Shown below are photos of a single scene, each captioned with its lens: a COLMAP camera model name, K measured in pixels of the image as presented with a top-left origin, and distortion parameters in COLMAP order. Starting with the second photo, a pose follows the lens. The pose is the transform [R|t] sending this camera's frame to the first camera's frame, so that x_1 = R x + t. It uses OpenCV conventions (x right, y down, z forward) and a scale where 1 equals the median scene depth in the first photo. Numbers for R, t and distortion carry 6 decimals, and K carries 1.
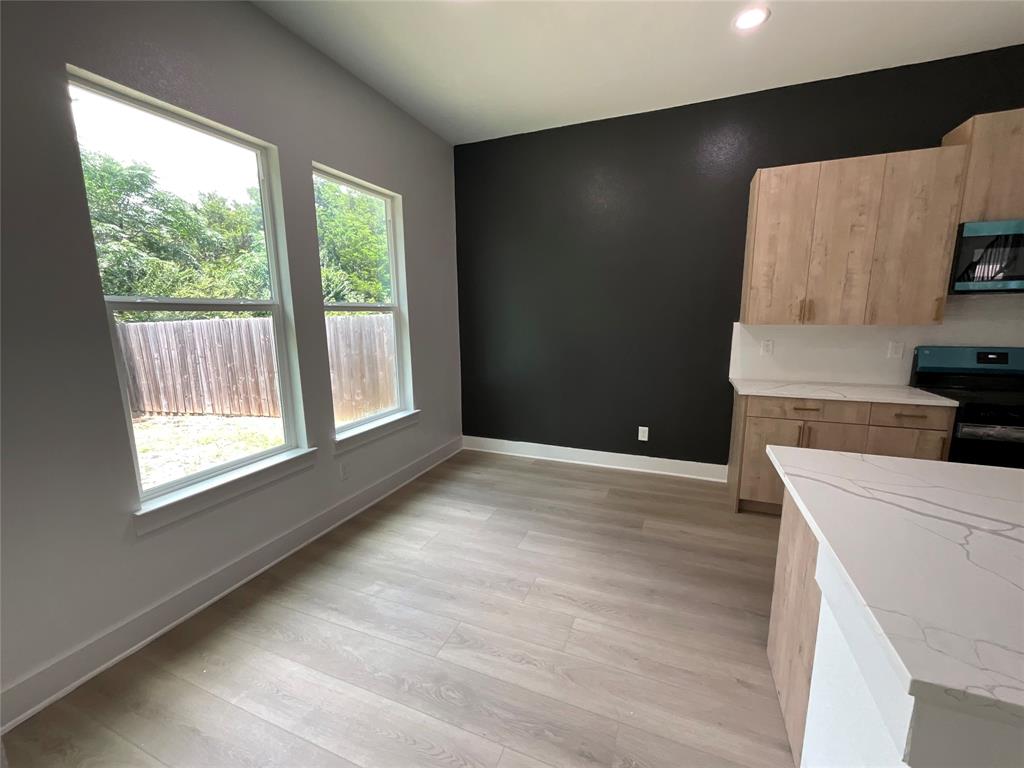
lens RADIAL K [[416.4, 0, 512.0], [0, 416.4, 384.0], [0, 0, 1]] dist [-0.004913, 0.000582]
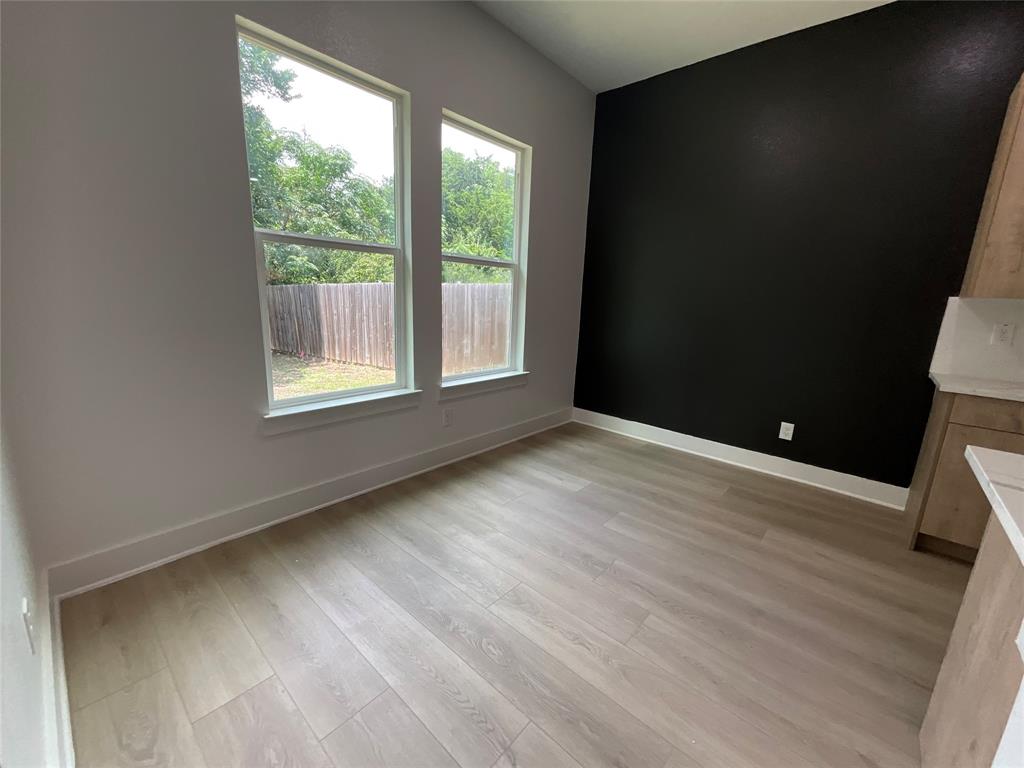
lens RADIAL K [[416.4, 0, 512.0], [0, 416.4, 384.0], [0, 0, 1]] dist [-0.004913, 0.000582]
pose [[0.941122, 0.117439, -0.317013, 0.064206], [-0.106000, 0.992944, 0.053156, 0.049197], [0.321018, -0.016423, 0.946931, 0.067778]]
